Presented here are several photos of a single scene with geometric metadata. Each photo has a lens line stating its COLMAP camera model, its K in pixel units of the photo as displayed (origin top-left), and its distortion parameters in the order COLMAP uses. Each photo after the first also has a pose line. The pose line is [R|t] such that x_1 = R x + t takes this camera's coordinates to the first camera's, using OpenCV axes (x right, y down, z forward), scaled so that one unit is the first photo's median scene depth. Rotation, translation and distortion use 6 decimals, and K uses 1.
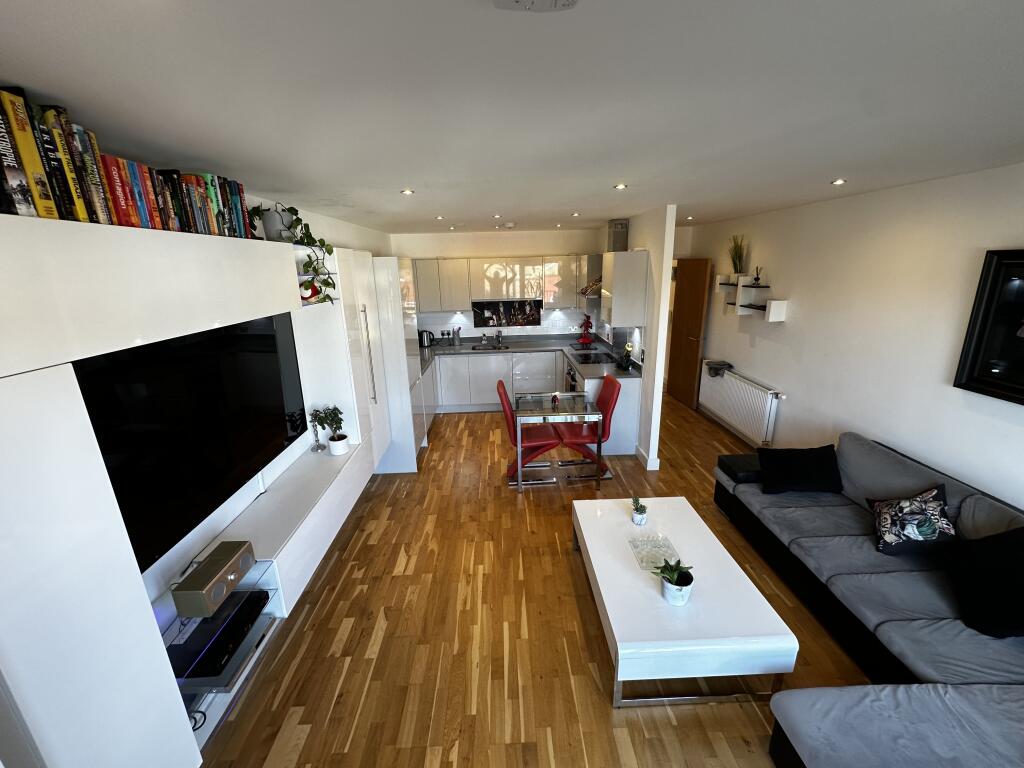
lens RADIAL K [[409.4, 0, 512.2], [0, 409.4, 380.9], [0, 0, 1]] dist [-0.003043, 0.000232]
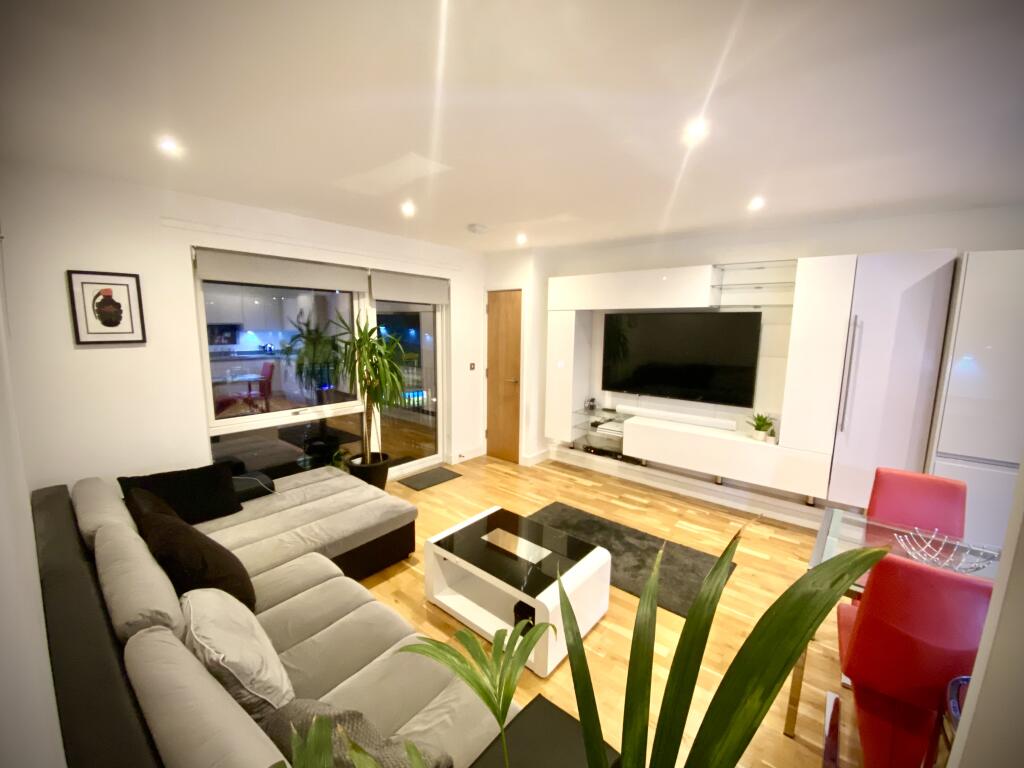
lens RADIAL K [[422.7, 0, 512.0], [0, 422.7, 384.0], [0, 0, 1]] dist [-0.000256, -0.000185]
pose [[-0.663391, 0.127341, -0.737358, 0.471381], [-0.197891, 0.920471, 0.337005, -0.122290], [0.721631, 0.369483, -0.585433, 0.608089]]
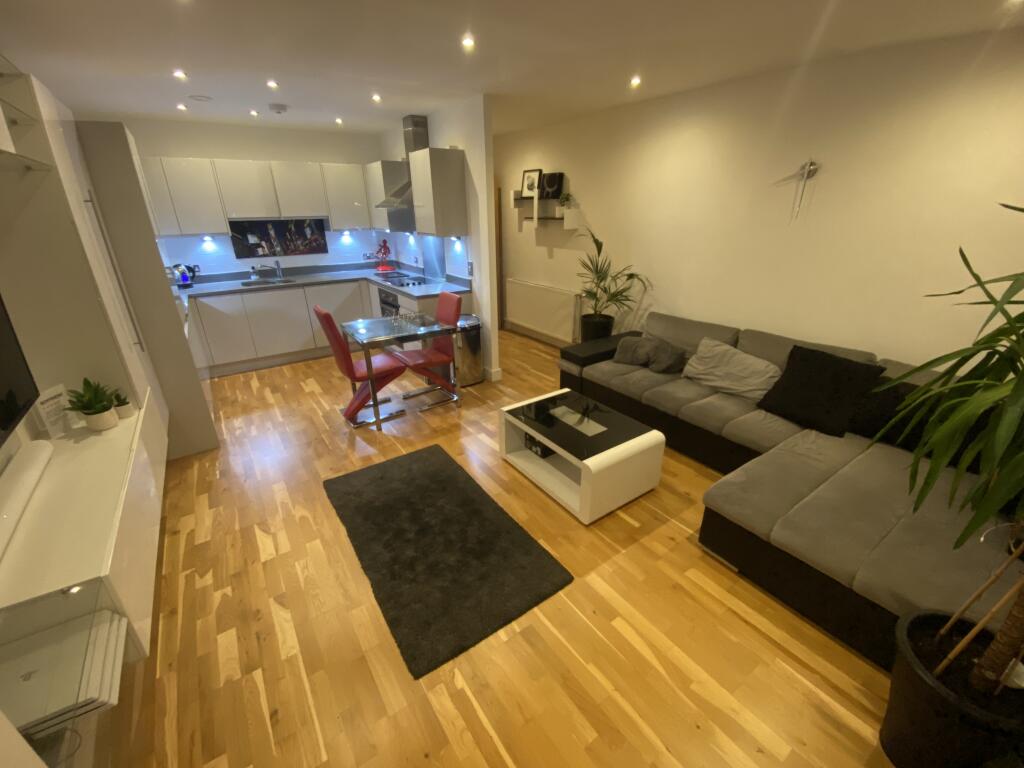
lens RADIAL K [[422.7, 0, 512.0], [0, 422.7, 384.0], [0, 0, 1]] dist [-0.000256, -0.000185]
pose [[0.831973, -0.192654, 0.520294, -0.122823], [0.136906, 0.980065, 0.143978, 0.054991], [-0.537660, -0.048554, 0.841763, 0.063825]]
